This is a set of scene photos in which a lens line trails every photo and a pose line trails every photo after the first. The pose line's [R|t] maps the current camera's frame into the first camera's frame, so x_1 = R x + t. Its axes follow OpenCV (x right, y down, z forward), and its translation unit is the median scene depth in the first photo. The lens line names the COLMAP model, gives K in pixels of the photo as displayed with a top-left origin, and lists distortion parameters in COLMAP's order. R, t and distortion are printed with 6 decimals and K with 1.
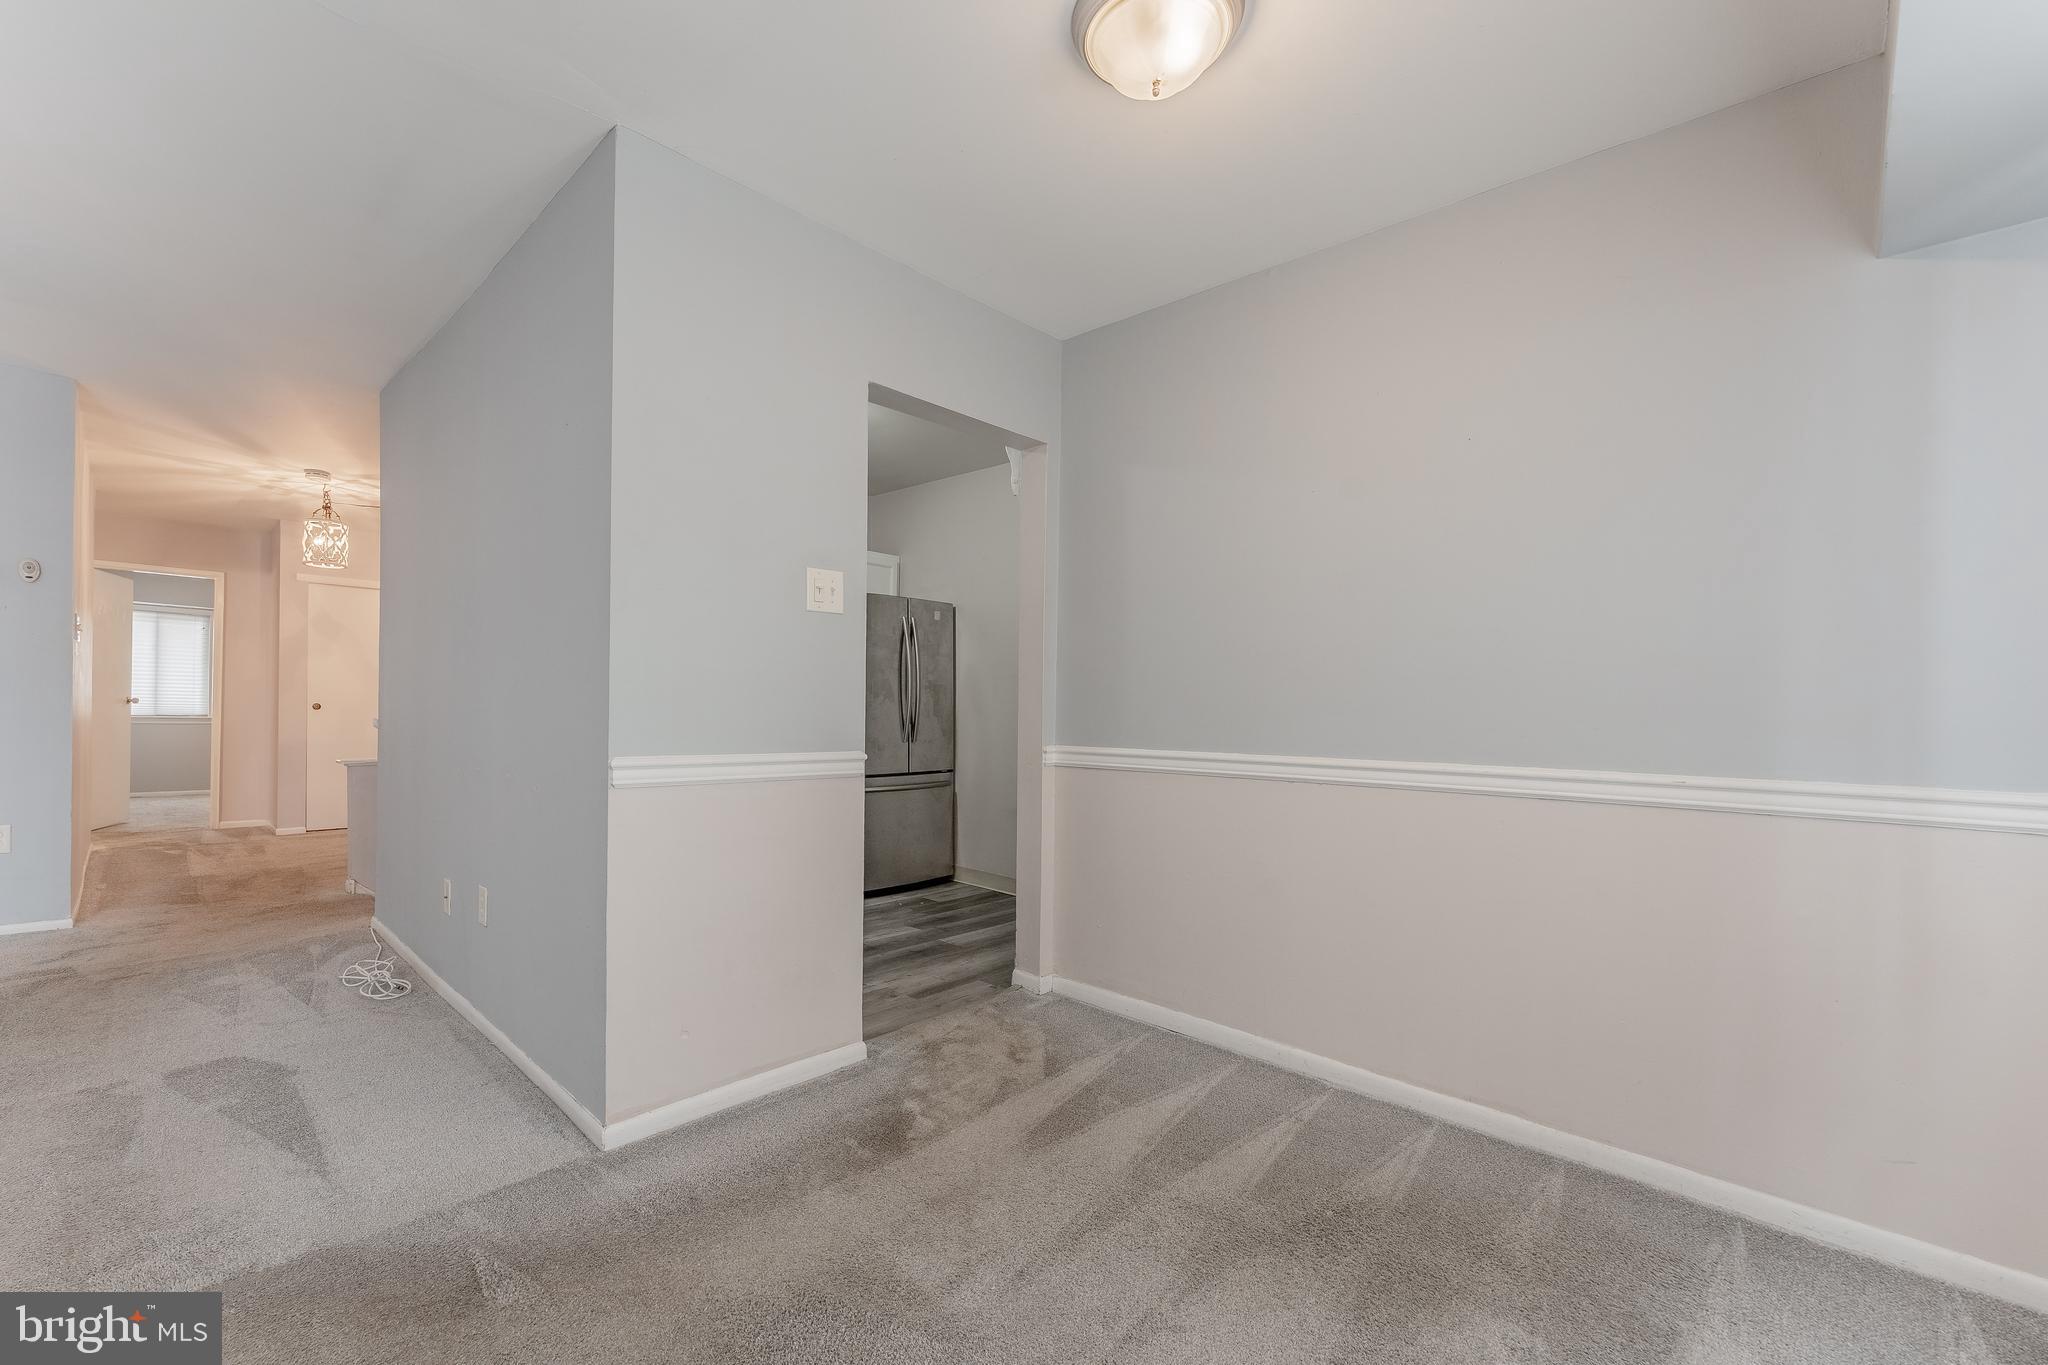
lens RADIAL K [[843.3, 0, 950.5], [0, 843.3, 701.6], [0, 0, 1]] dist [-0.000004, -0.000145]
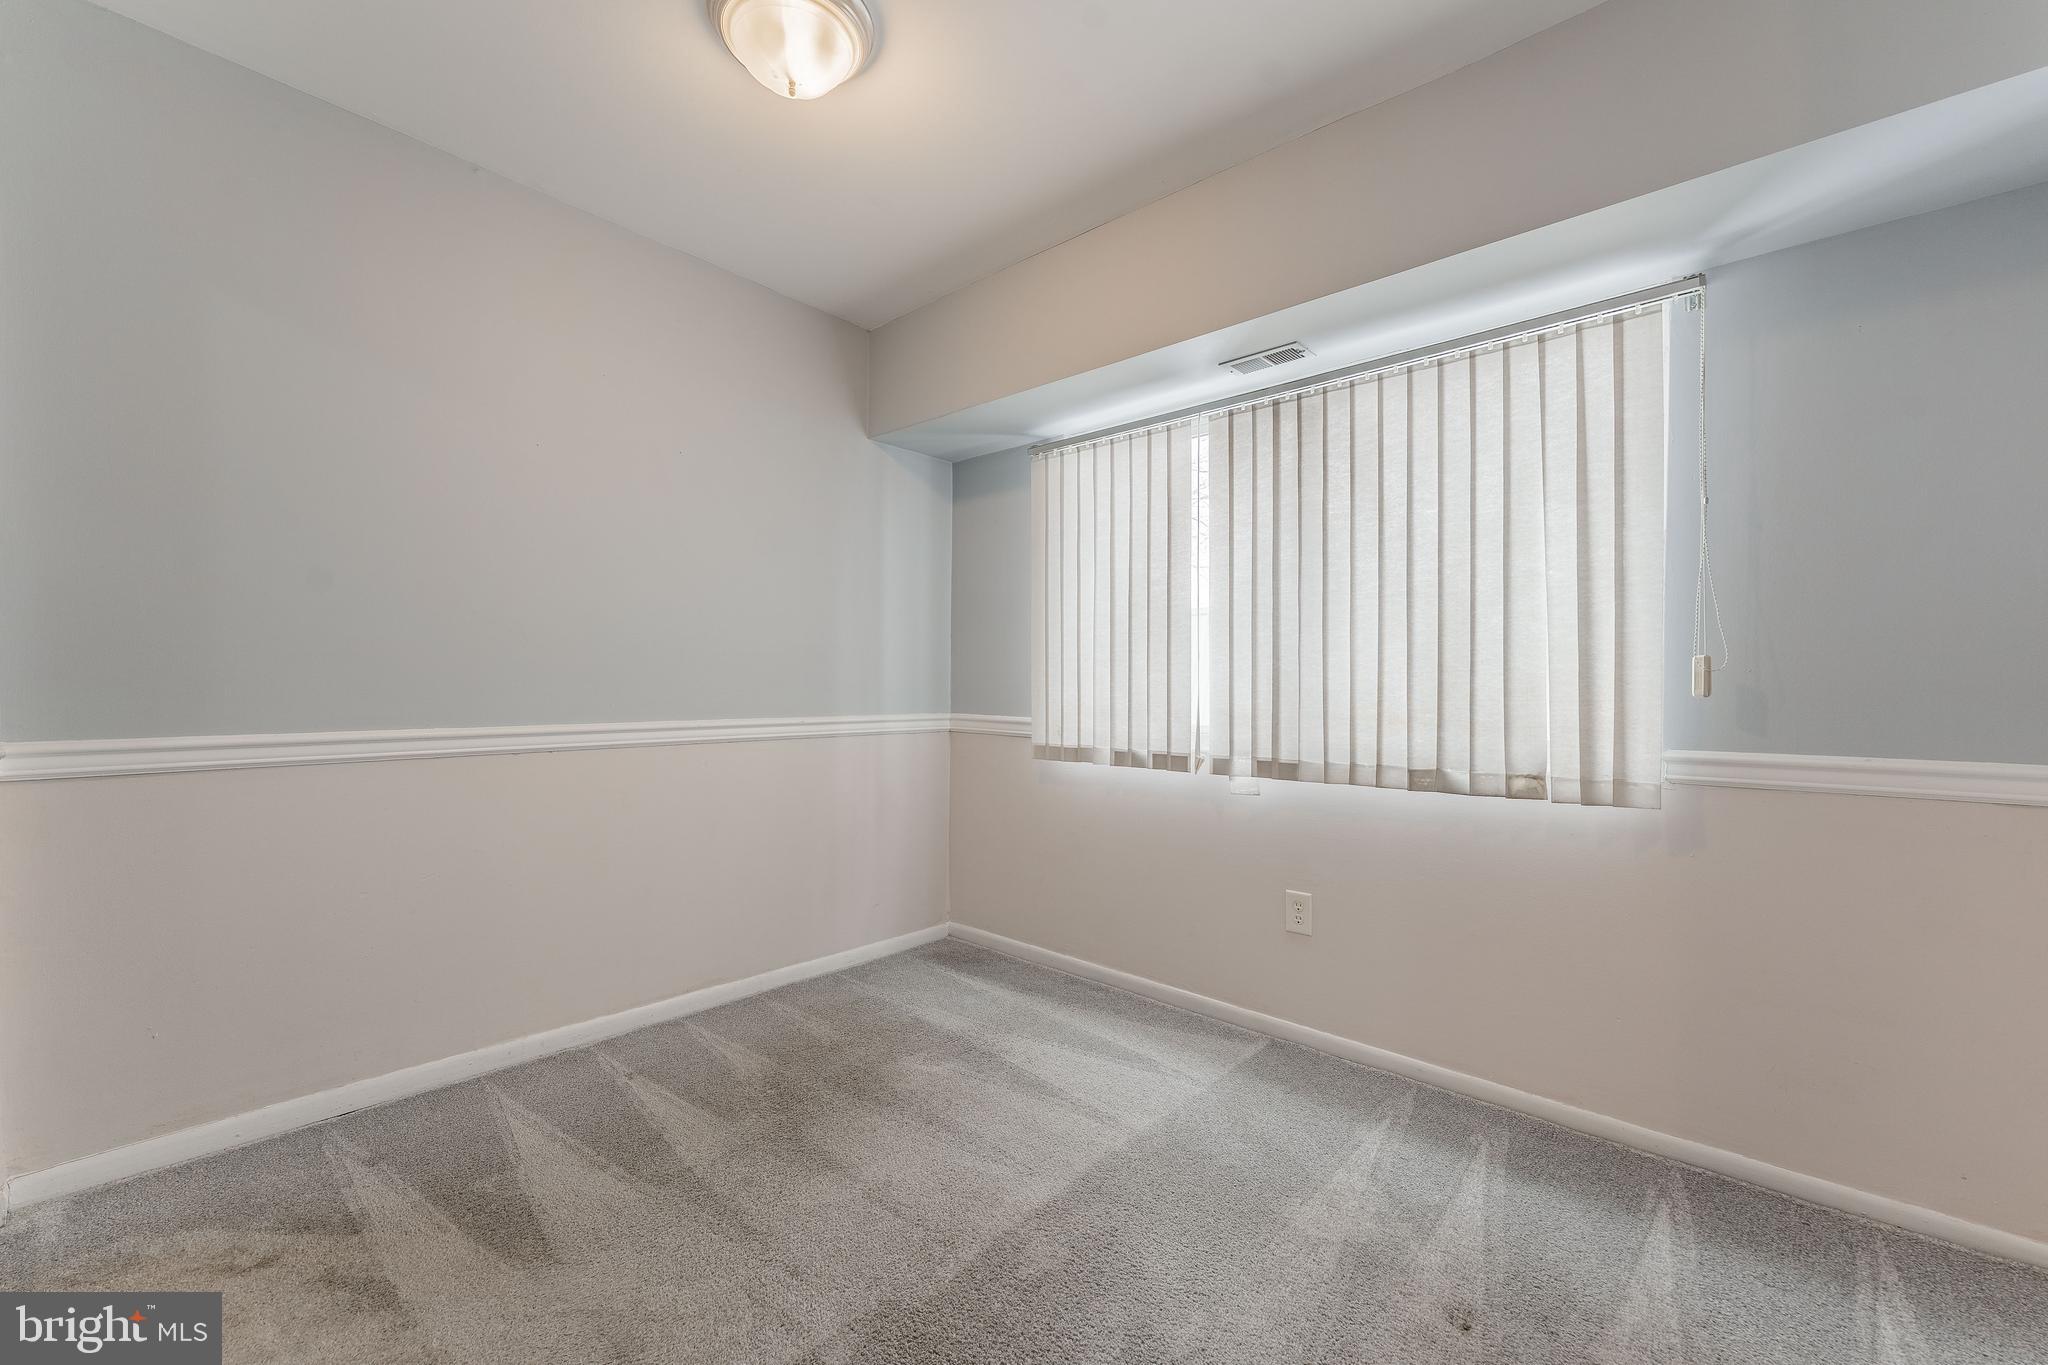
lens RADIAL K [[836.6, 0, 1026.7], [0, 836.6, 678.6], [0, 0, 1]] dist [0.000684, -0.000229]
pose [[-0.064213, -0.006871, 0.997913, -0.640145], [-0.016840, 0.999841, 0.005800, -0.001893], [-0.997794, -0.016433, -0.064319, 0.594572]]
